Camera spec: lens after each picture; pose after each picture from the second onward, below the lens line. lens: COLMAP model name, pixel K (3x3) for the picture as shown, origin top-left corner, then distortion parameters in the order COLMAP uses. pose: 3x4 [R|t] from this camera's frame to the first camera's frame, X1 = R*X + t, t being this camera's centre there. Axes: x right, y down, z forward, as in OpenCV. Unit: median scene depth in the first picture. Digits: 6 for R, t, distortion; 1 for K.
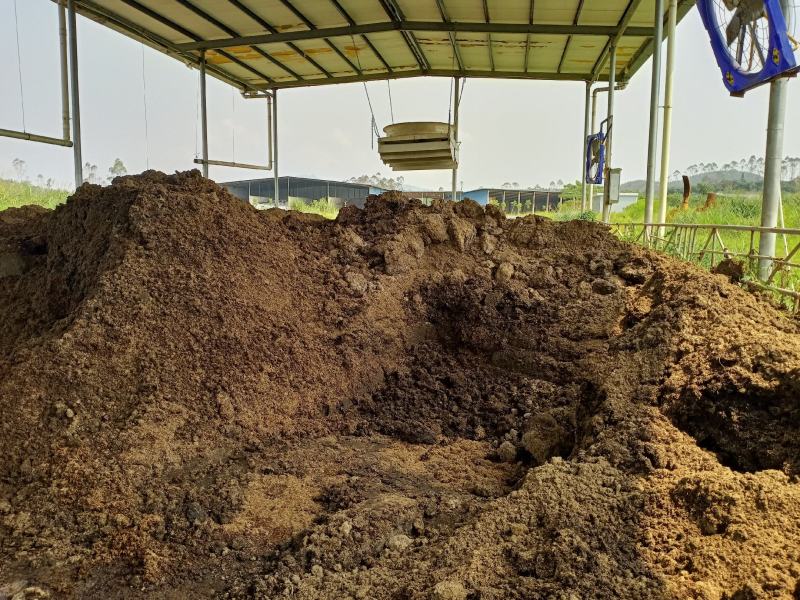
lens RADIAL K [[645.1, 0, 413.9], [0, 645.1, 302.2], [0, 0, 1]] dist [0.058353, -0.163452]
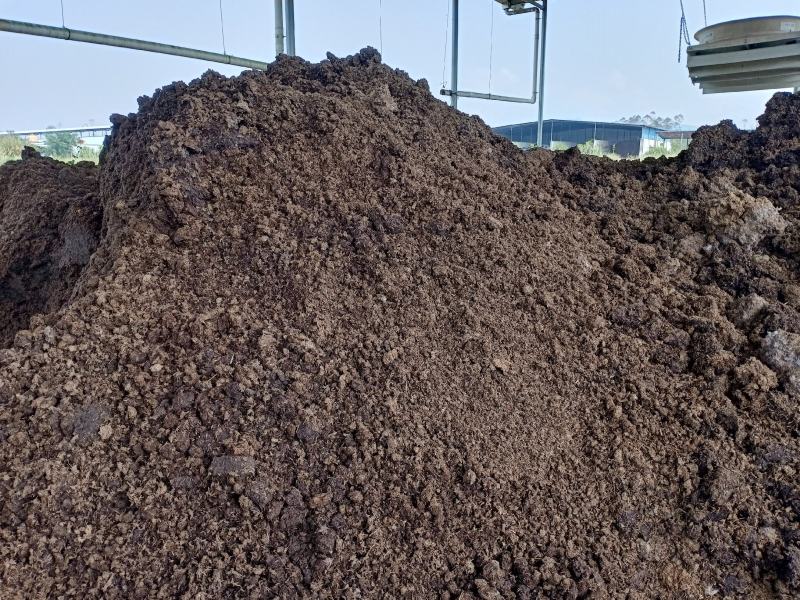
lens RADIAL K [[638.6, 0, 399.4], [0, 638.6, 313.2], [0, 0, 1]] dist [0.067719, -0.162174]
pose [[0.915894, 0.077518, -0.393865, -0.166939], [-0.038592, 0.993636, 0.105818, -0.091184], [0.399561, -0.081718, 0.913057, 0.764708]]
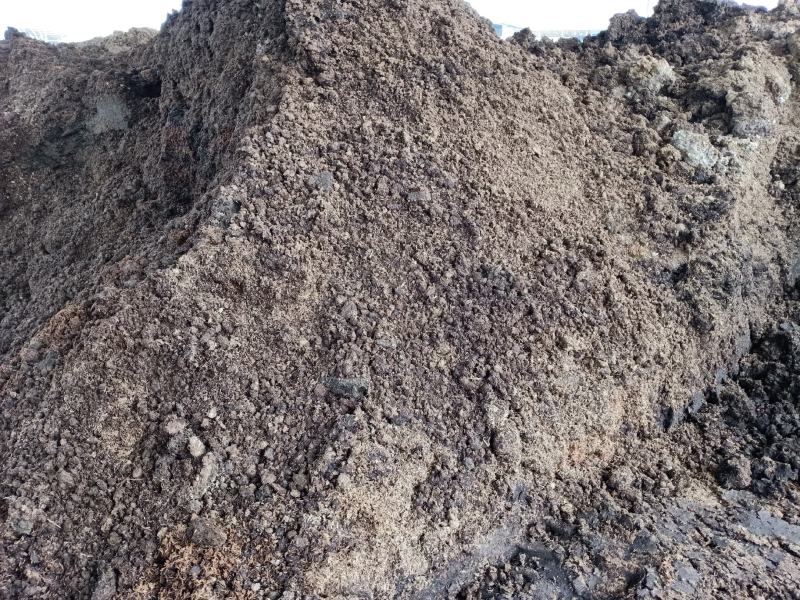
lens RADIAL K [[638.6, 0, 399.4], [0, 638.6, 313.2], [0, 0, 1]] dist [0.067719, -0.162174]
pose [[0.978303, 0.065713, -0.196483, -0.243434], [-0.016492, 0.970058, 0.242314, -0.029663], [0.206523, -0.233816, 0.950094, 0.491176]]
